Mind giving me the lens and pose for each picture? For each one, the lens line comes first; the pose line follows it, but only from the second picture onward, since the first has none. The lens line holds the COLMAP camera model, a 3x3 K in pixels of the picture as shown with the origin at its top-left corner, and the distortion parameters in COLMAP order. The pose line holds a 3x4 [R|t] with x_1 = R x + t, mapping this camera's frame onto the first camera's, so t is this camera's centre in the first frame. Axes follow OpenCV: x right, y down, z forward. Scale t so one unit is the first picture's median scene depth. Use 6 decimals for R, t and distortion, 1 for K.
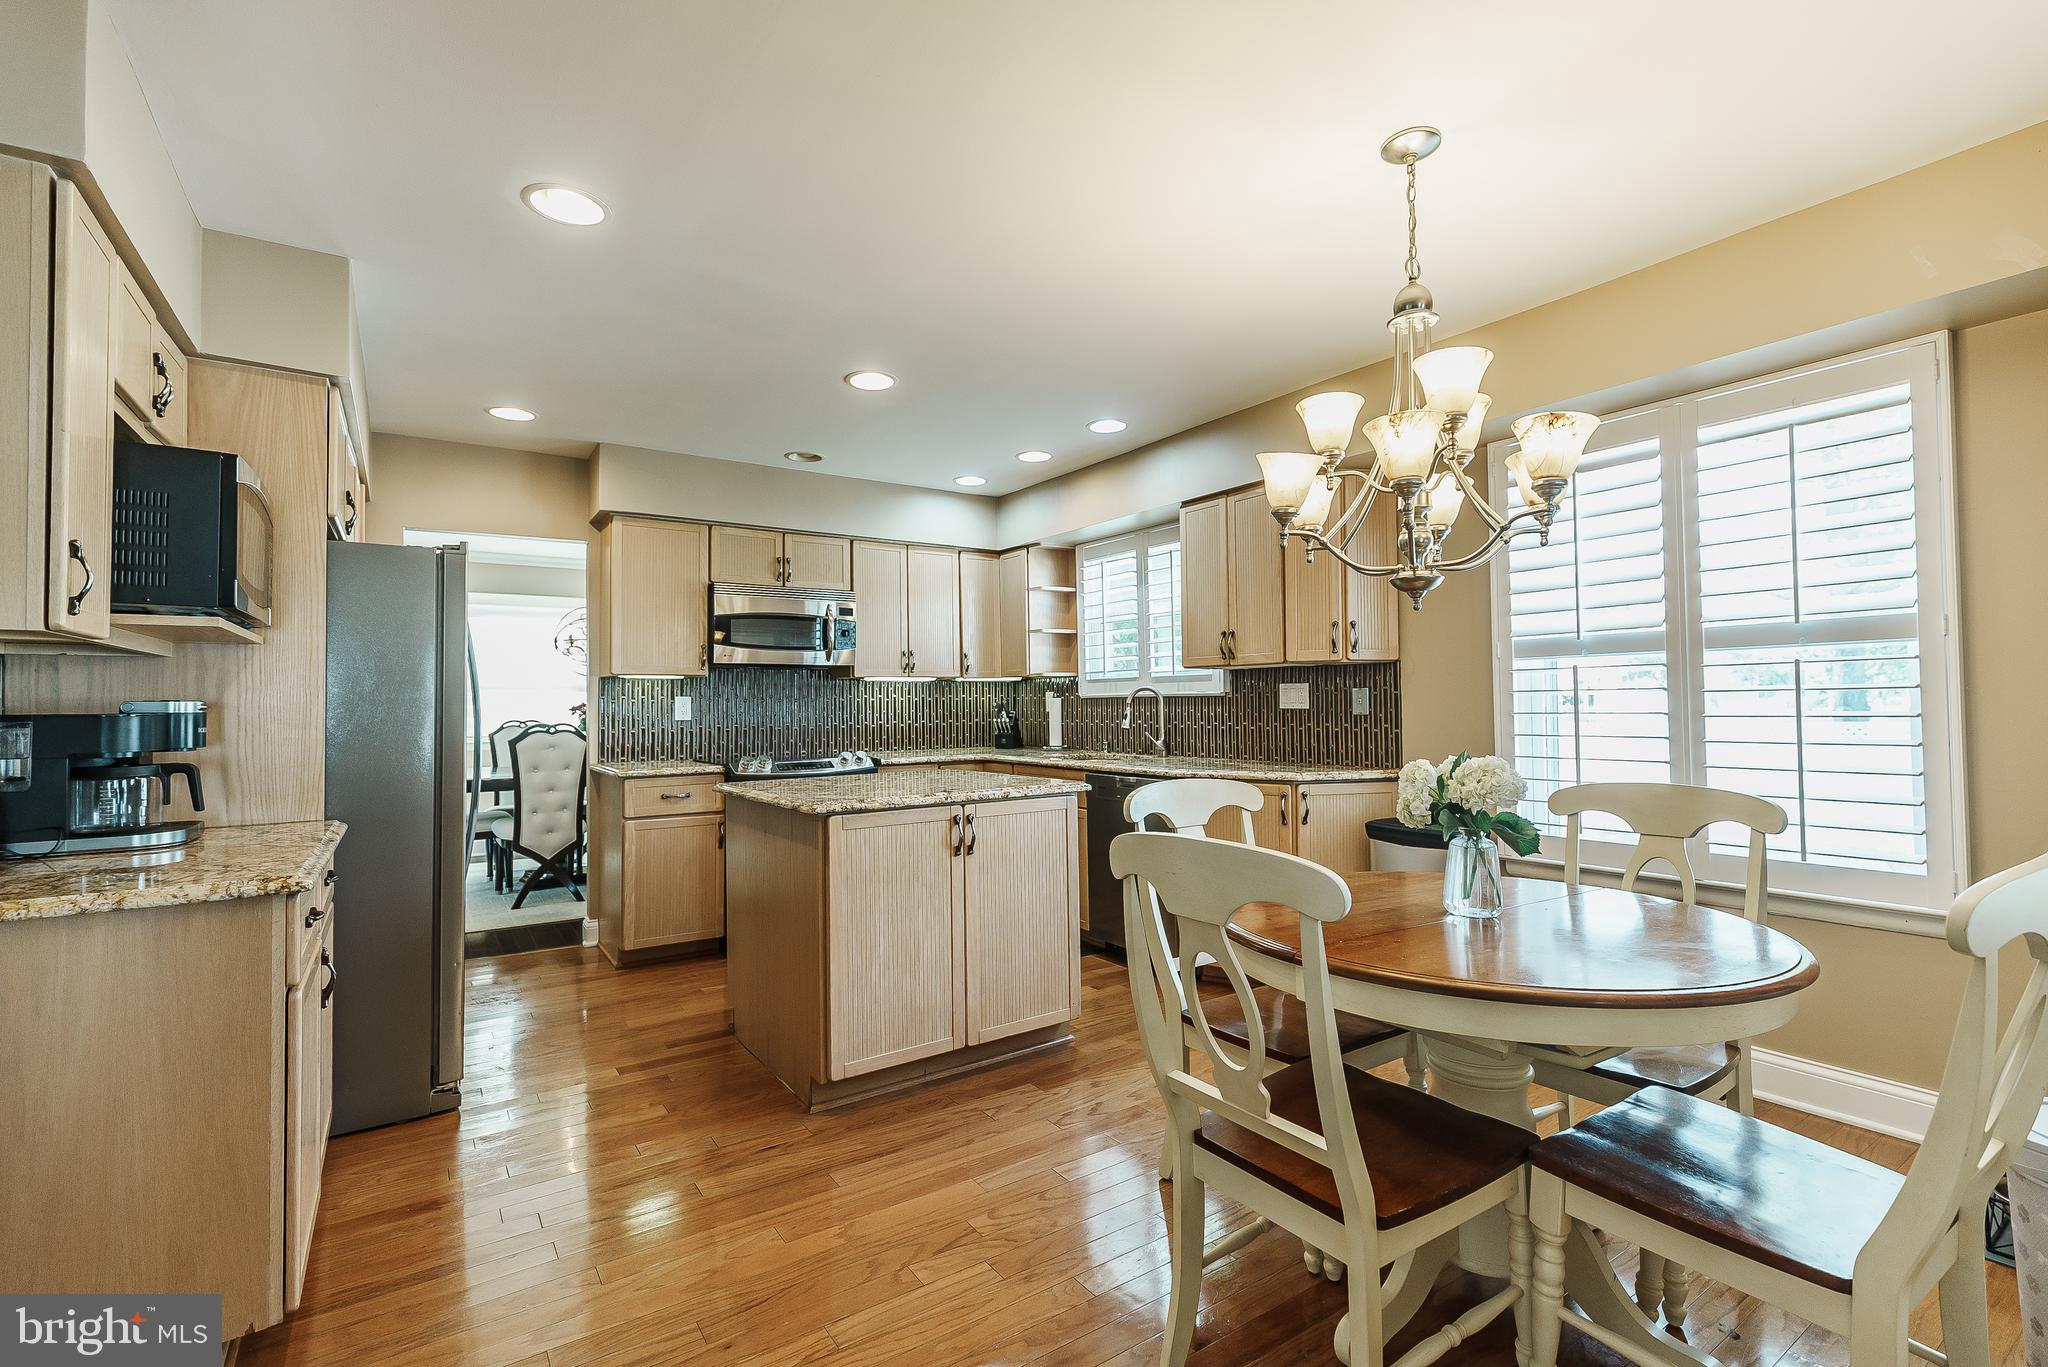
lens RADIAL K [[912.6, 0, 1030.3], [0, 912.6, 683.9], [0, 0, 1]] dist [0.002736, -0.000094]
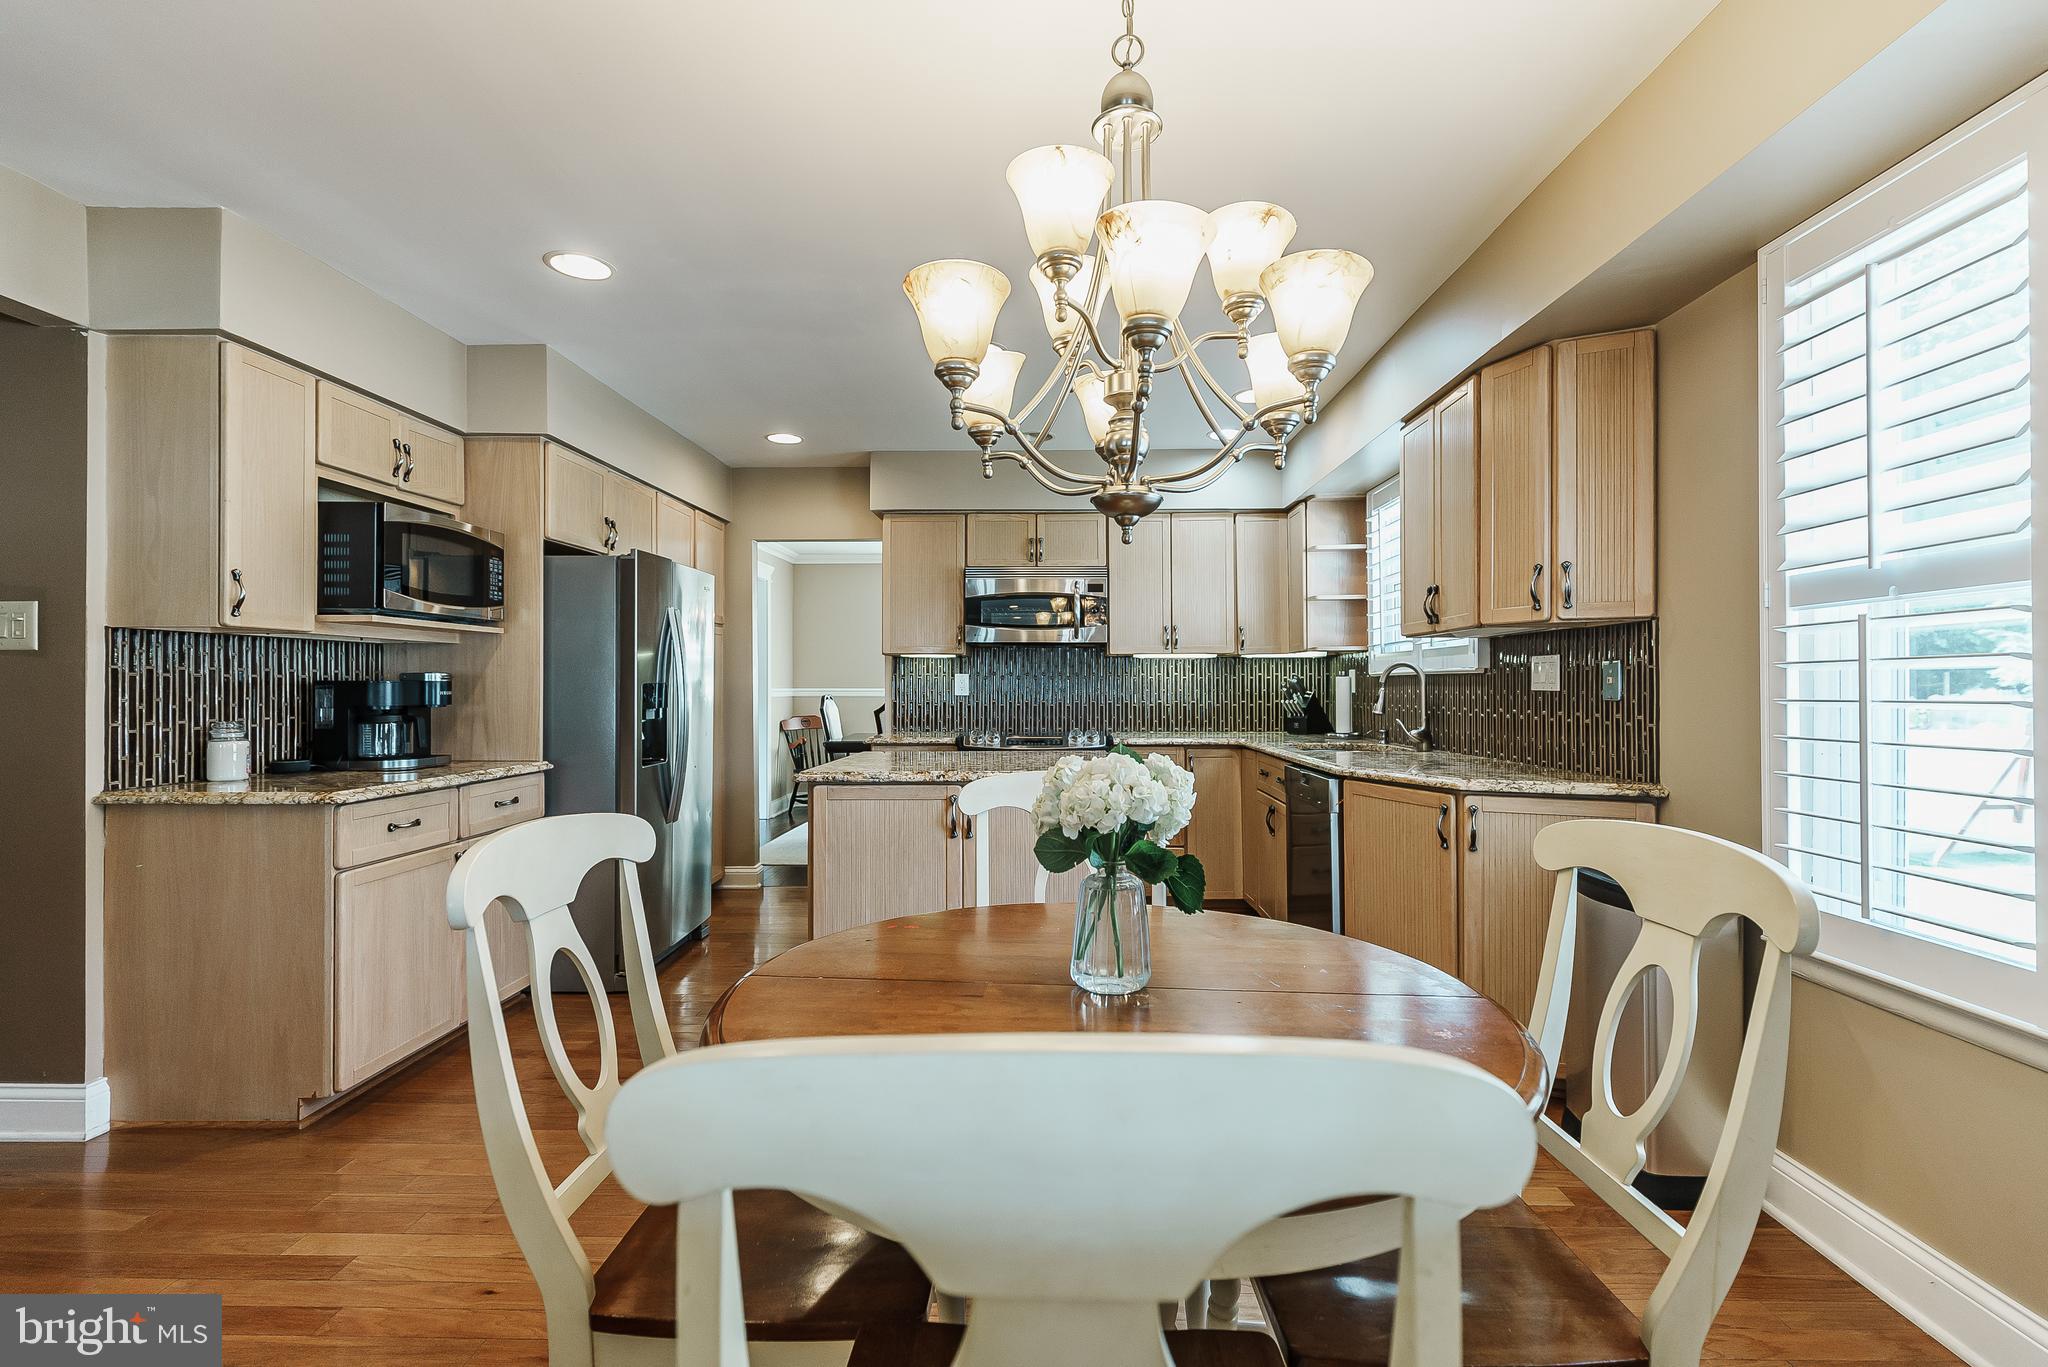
lens RADIAL K [[912.6, 0, 1030.3], [0, 912.6, 683.9], [0, 0, 1]] dist [0.002736, -0.000094]
pose [[0.813594, 0.007772, -0.581382, 0.325547], [0.004237, 0.999805, 0.019295, 0.005475], [0.581418, -0.018161, 0.813402, 0.163844]]
